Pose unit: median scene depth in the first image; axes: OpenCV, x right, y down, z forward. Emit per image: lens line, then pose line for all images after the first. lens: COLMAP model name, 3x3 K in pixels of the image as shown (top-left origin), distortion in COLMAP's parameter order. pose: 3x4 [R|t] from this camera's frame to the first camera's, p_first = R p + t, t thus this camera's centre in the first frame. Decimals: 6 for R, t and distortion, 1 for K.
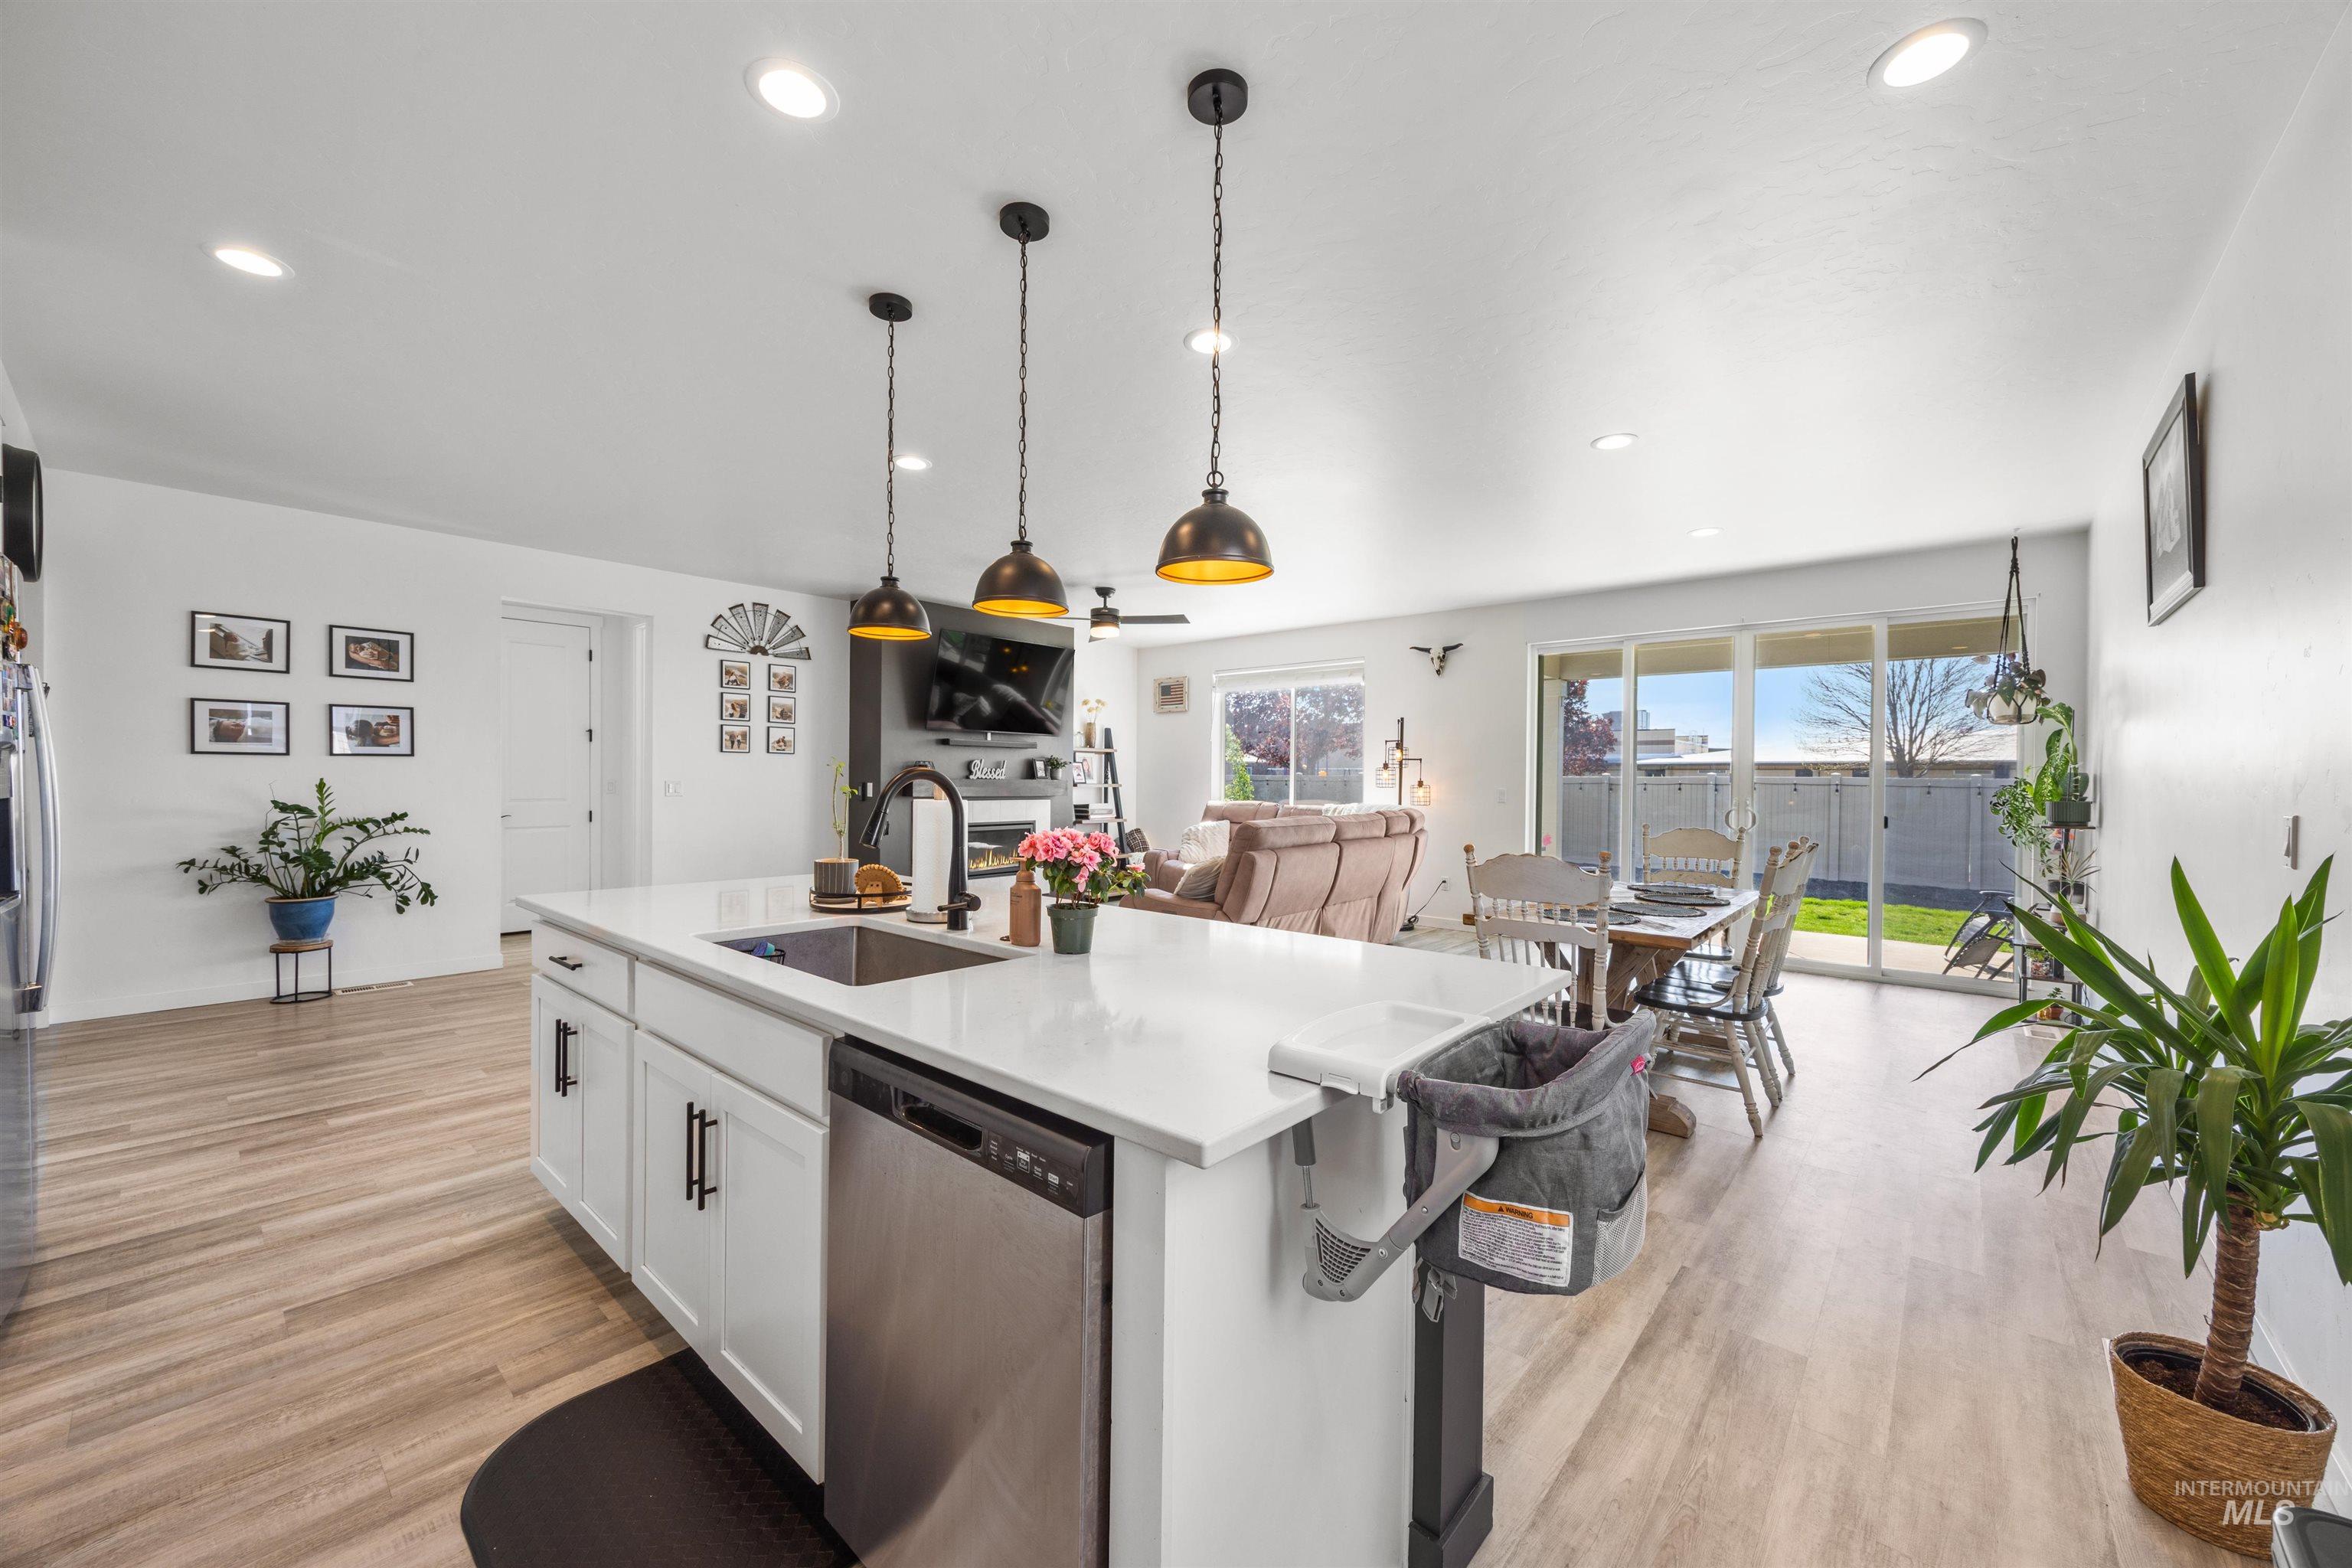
lens RADIAL K [[897.0, 0, 1170.4], [0, 897.0, 790.9], [0, 0, 1]] dist [-0.000398, 0.000075]
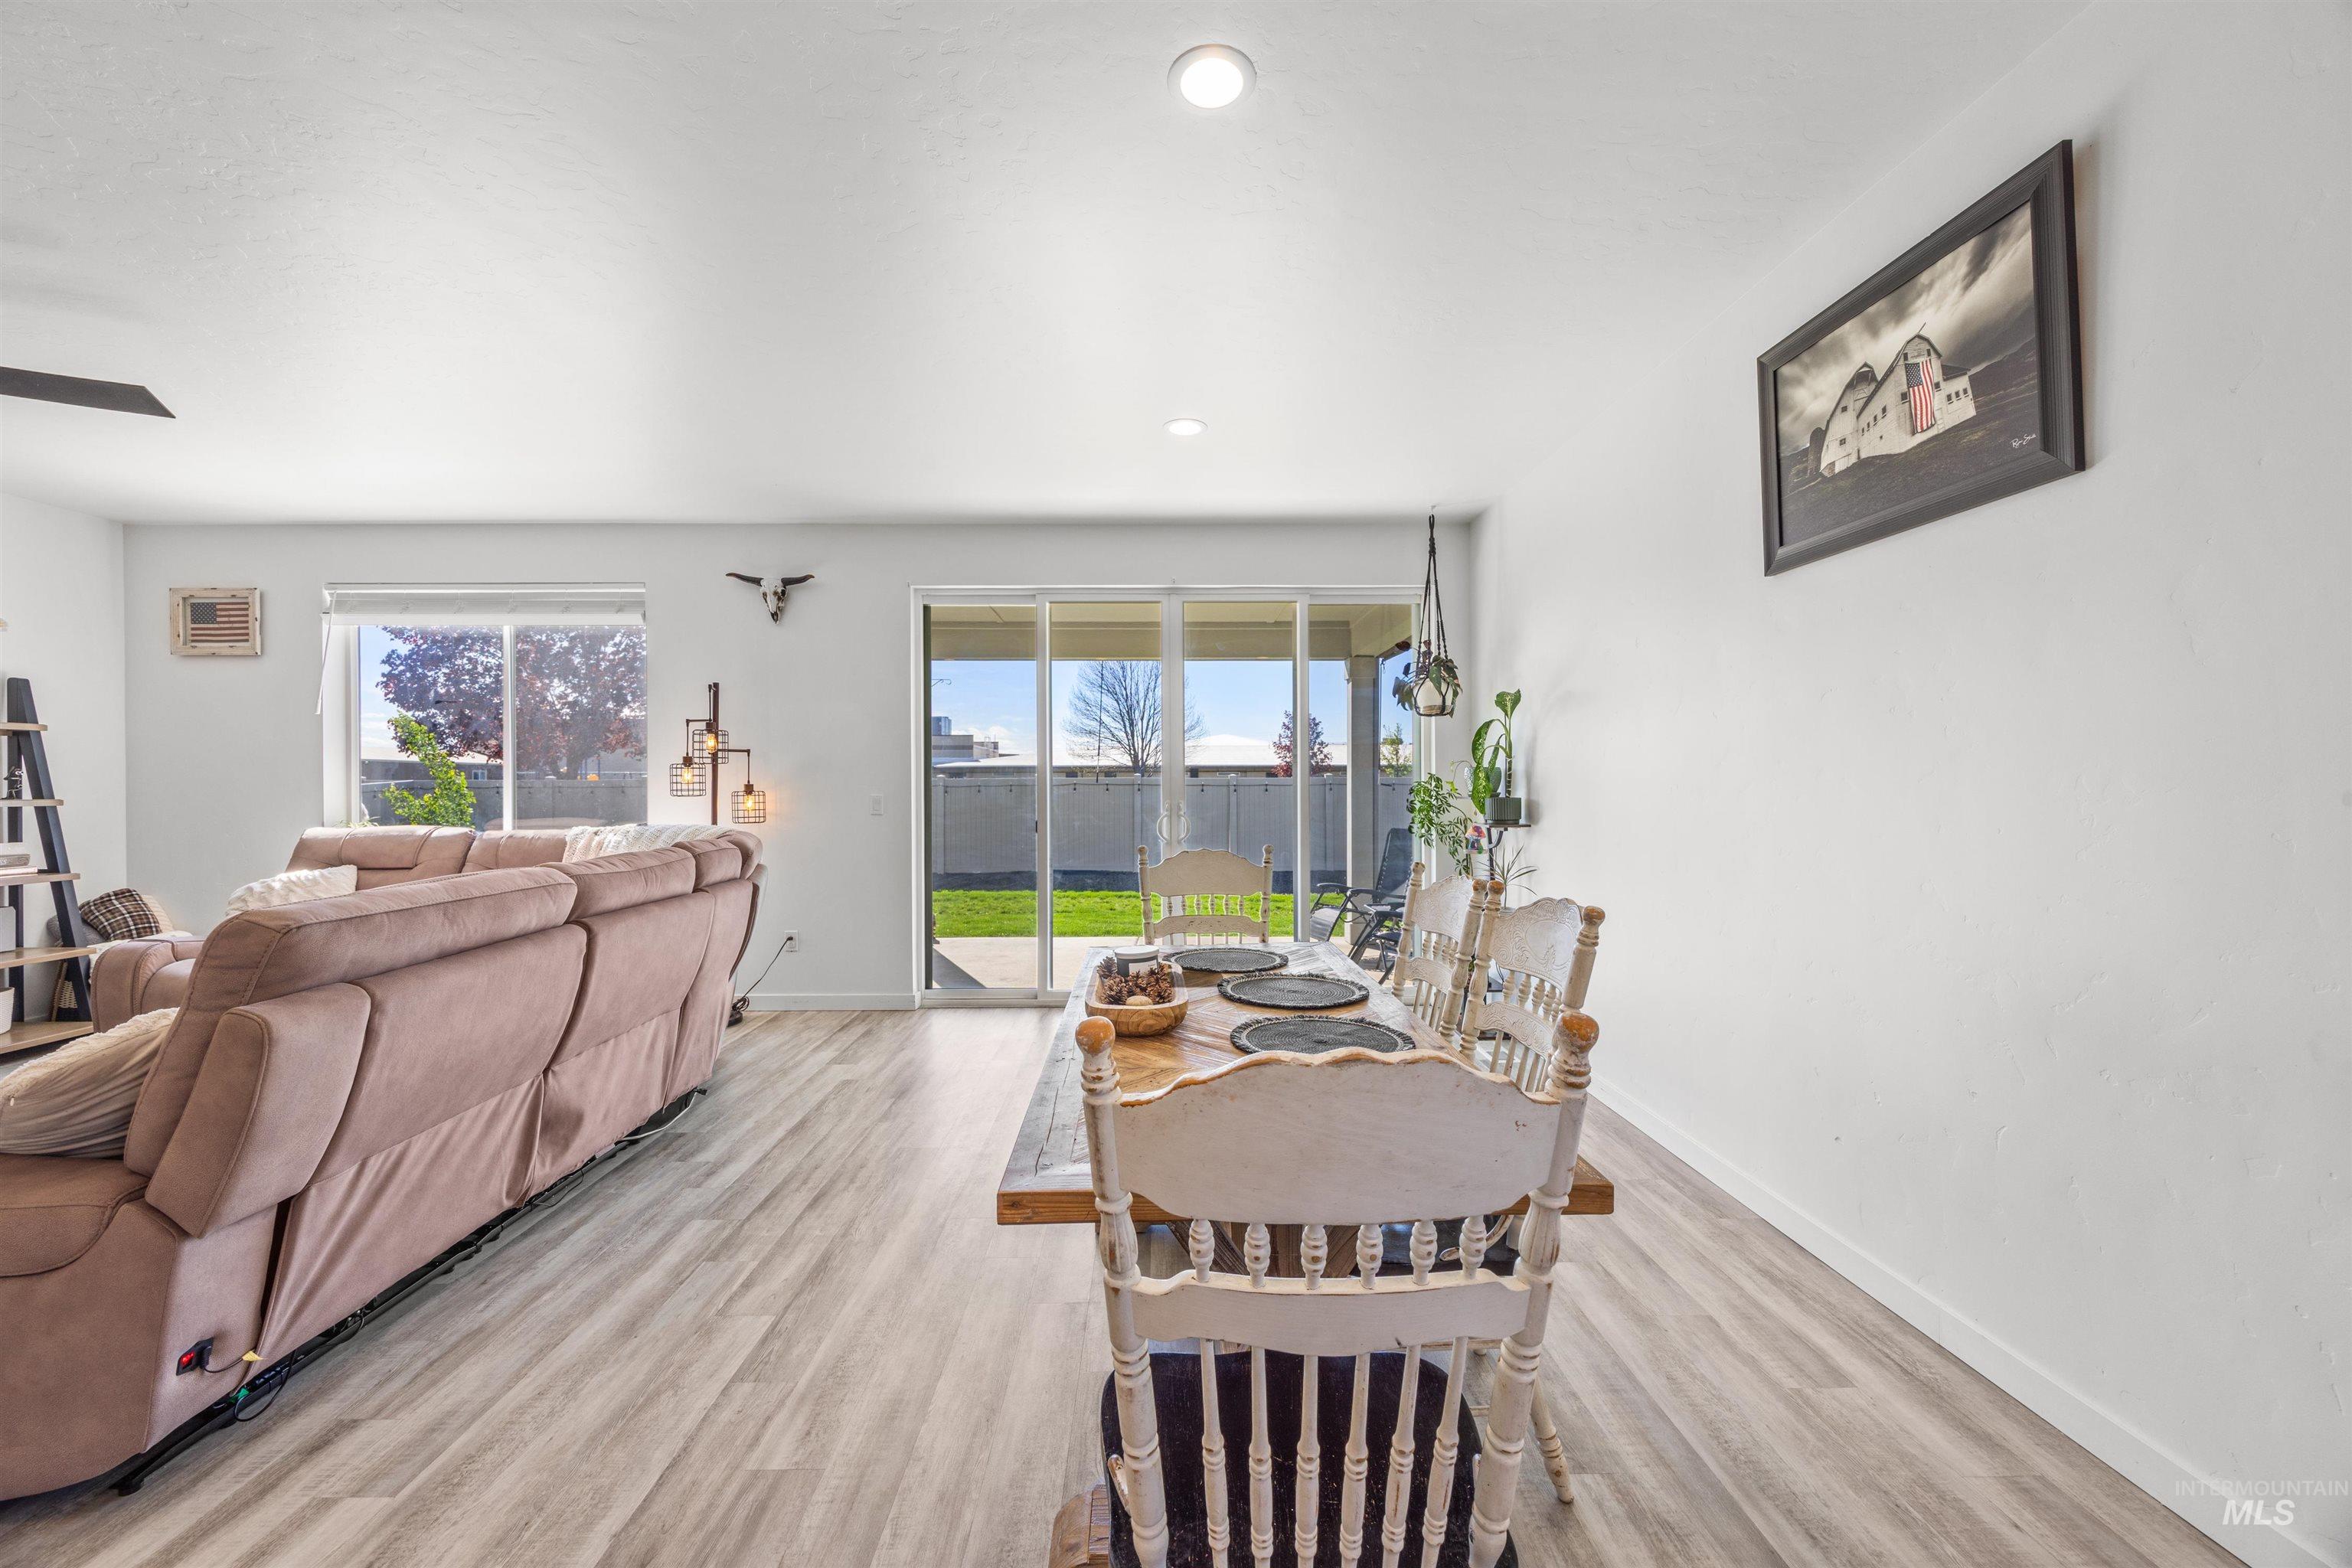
lens RADIAL K [[897.0, 0, 1170.4], [0, 897.0, 790.9], [0, 0, 1]] dist [-0.000398, 0.000075]
pose [[0.740986, -0.015951, 0.671331, 0.087255], [0.018831, 0.999818, 0.002971, -0.003739], [-0.671256, 0.010440, 0.741152, 0.390452]]
